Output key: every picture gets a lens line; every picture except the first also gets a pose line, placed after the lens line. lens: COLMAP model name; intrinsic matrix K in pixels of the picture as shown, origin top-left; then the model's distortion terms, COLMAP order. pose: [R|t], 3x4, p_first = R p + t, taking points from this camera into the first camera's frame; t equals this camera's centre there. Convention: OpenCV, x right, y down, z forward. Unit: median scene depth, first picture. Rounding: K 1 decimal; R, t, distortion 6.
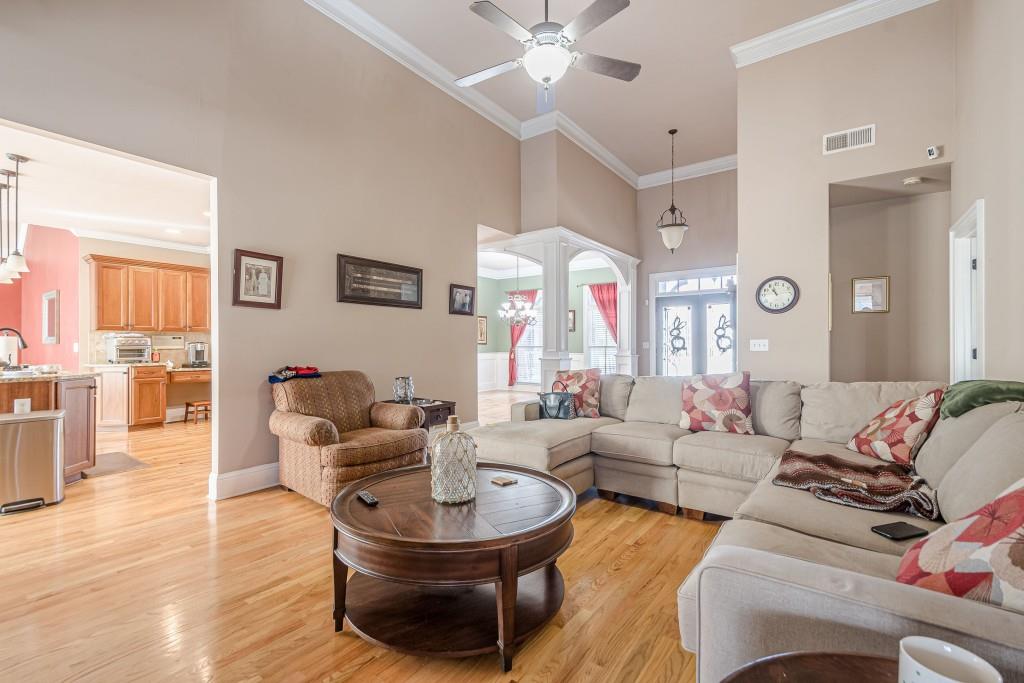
lens RADIAL K [[449.8, 0, 506.6], [0, 449.8, 344.2], [0, 0, 1]] dist [0.018919, -0.006533]
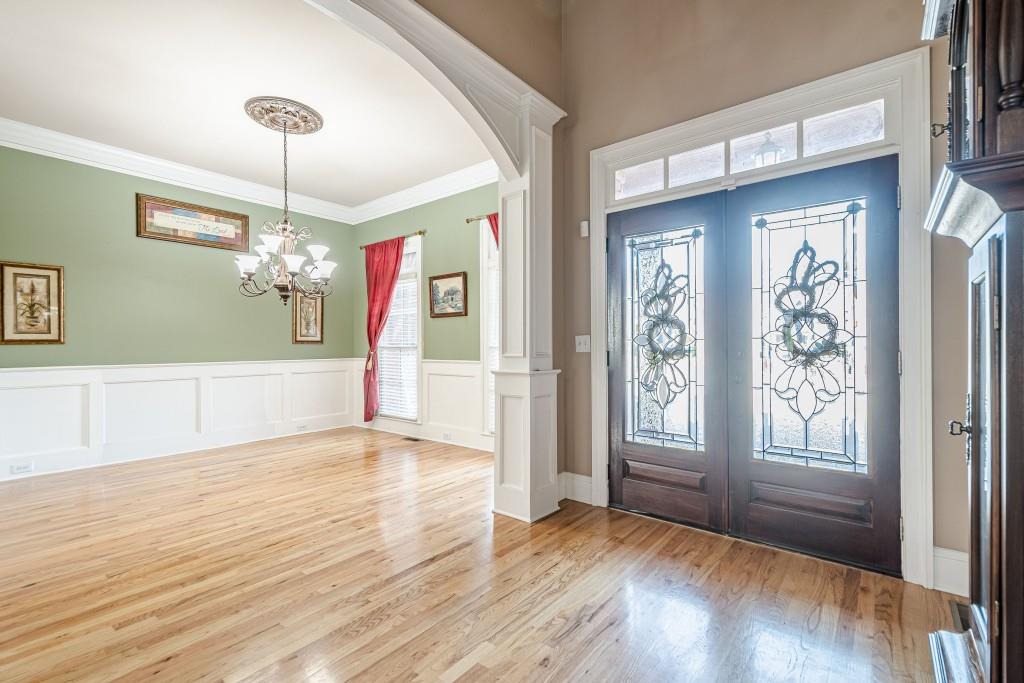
lens RADIAL K [[458.9, 0, 506.6], [0, 458.9, 344.6], [0, 0, 1]] dist [0.017704, -0.000528]
pose [[0.998825, -0.002326, -0.048407, 0.273042], [0.002381, 0.999997, 0.001064, 0.002559], [0.048405, -0.001178, 0.998827, 0.634099]]
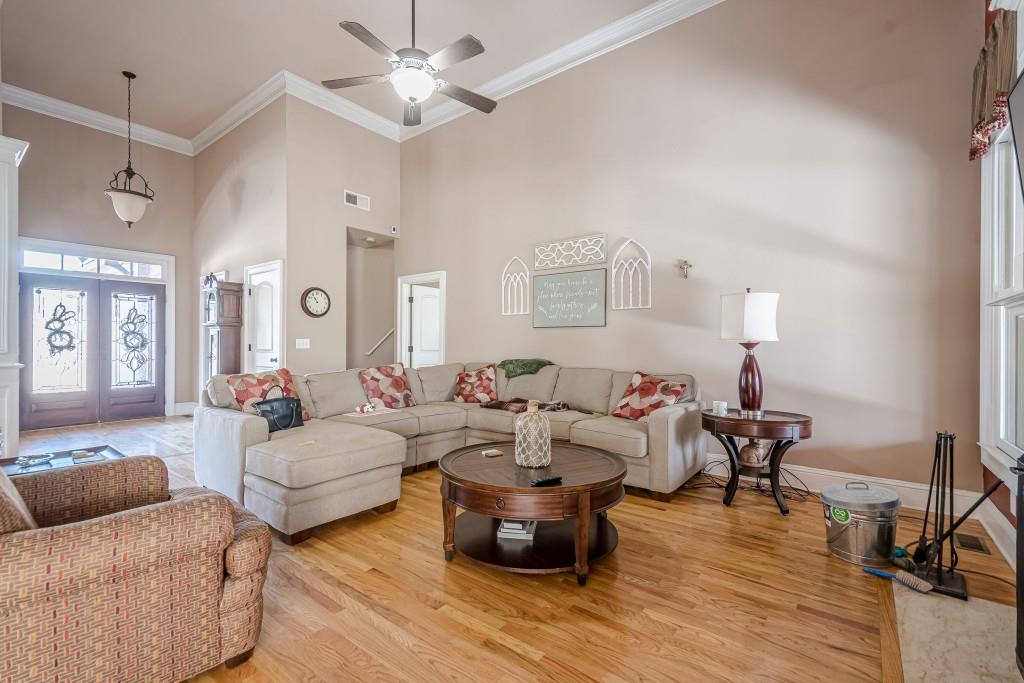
lens RADIAL K [[449.8, 0, 506.6], [0, 449.8, 344.2], [0, 0, 1]] dist [0.018919, -0.006533]
pose [[0.022229, 0.000346, 0.999753, -0.343251], [-0.005654, 0.999984, -0.000220, 0.000599], [-0.999737, -0.005648, 0.022231, 0.258567]]
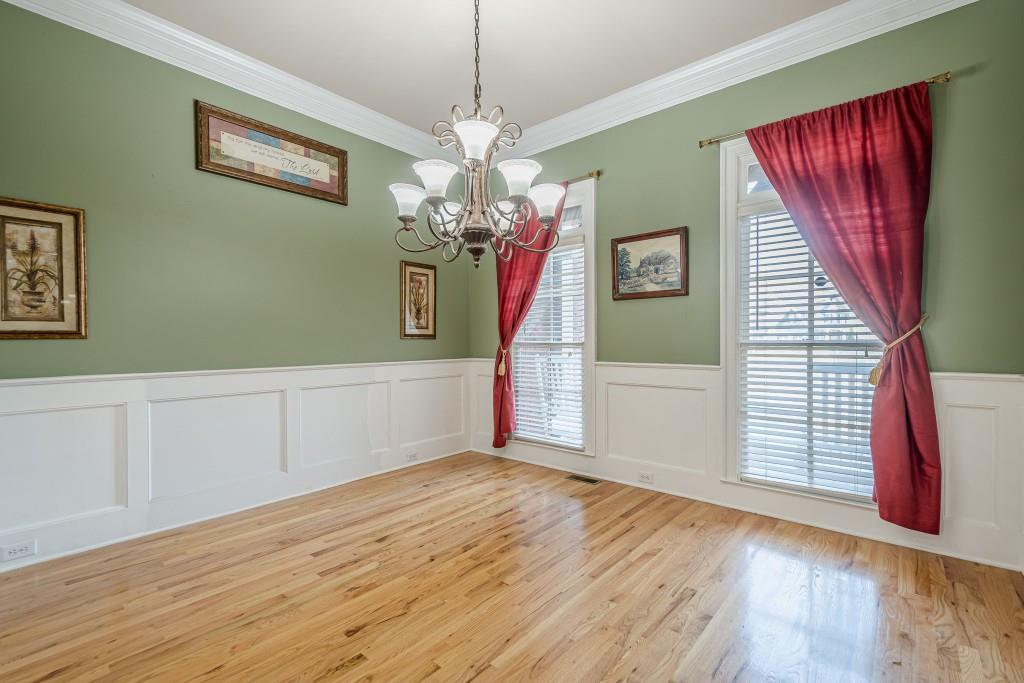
lens RADIAL K [[458.9, 0, 506.6], [0, 458.9, 344.6], [0, 0, 1]] dist [0.017704, -0.000528]
pose [[0.997262, -0.001939, -0.073923, 0.061608], [0.002717, 0.999942, 0.010427, 0.002694], [0.073899, -0.010600, 0.997209, 0.836447]]
